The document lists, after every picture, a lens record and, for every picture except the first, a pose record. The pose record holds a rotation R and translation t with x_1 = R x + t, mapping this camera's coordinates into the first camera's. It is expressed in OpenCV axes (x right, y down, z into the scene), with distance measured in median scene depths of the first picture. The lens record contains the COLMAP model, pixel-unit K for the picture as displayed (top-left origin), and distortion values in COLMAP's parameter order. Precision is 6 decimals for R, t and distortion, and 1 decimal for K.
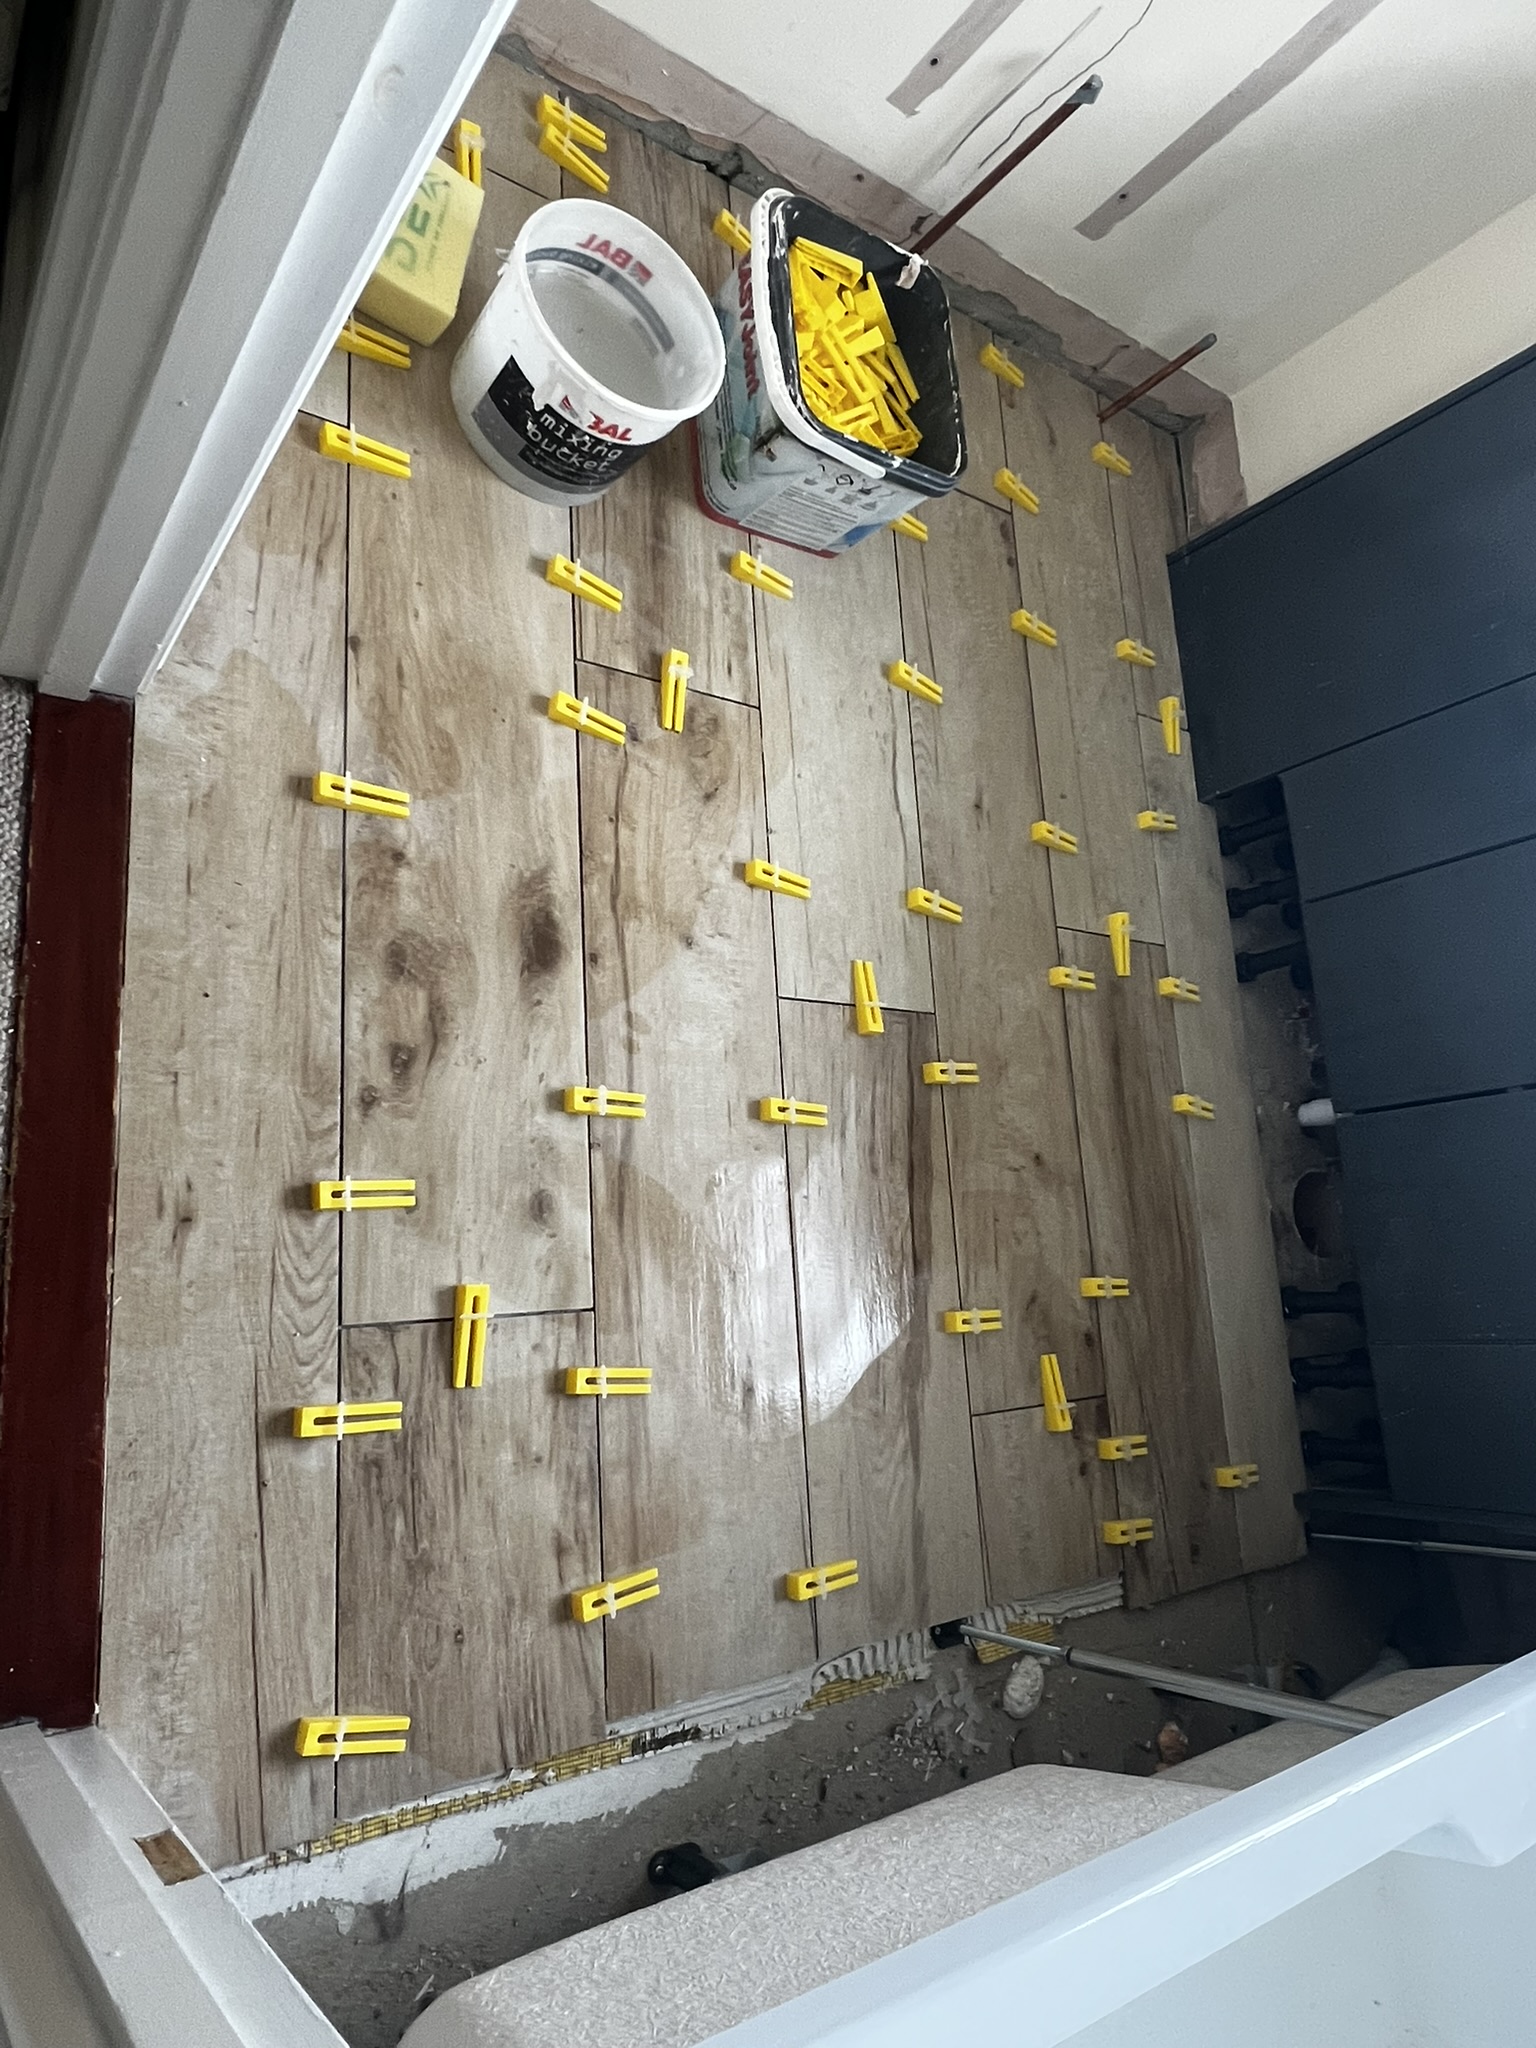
lens RADIAL K [[1270.2, 0, 761.2], [0, 1270.2, 1014.3], [0, 0, 1]] dist [0.000254, 0.000933]
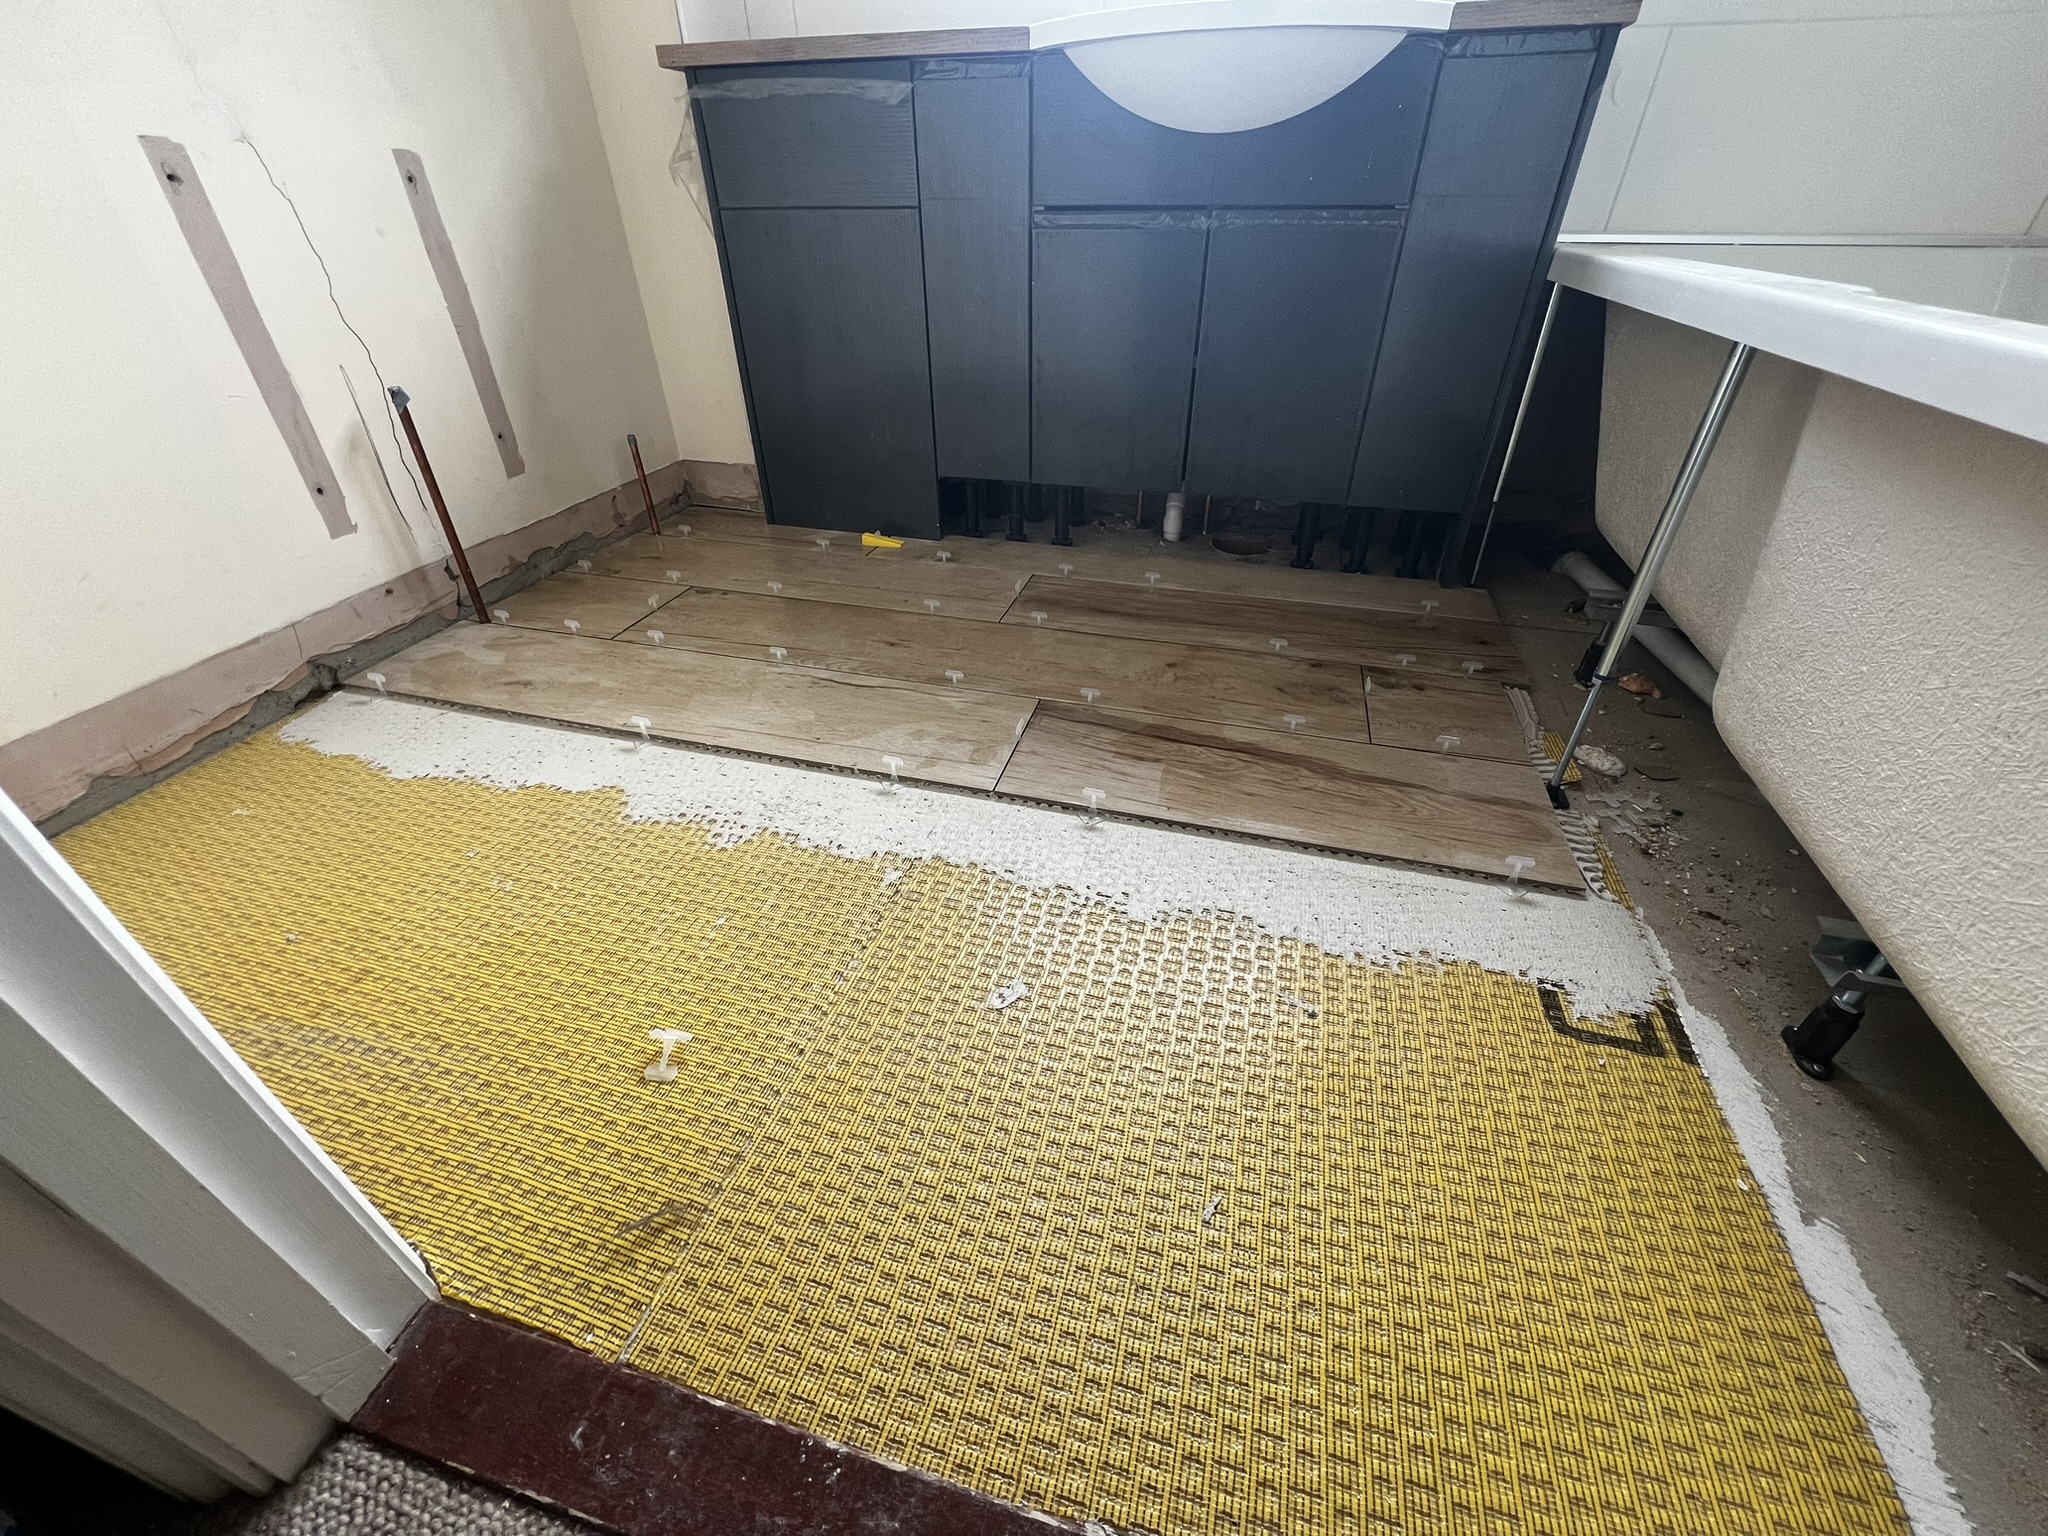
lens RADIAL K [[816.0, 0, 1024.6], [0, 816.0, 763.3], [0, 0, 1]] dist [0.000554, -0.000708]
pose [[0.267377, -0.918693, 0.290710, -0.181905], [0.962944, 0.265807, -0.045659, 0.044625], [-0.035326, 0.292146, 0.955721, 0.305605]]
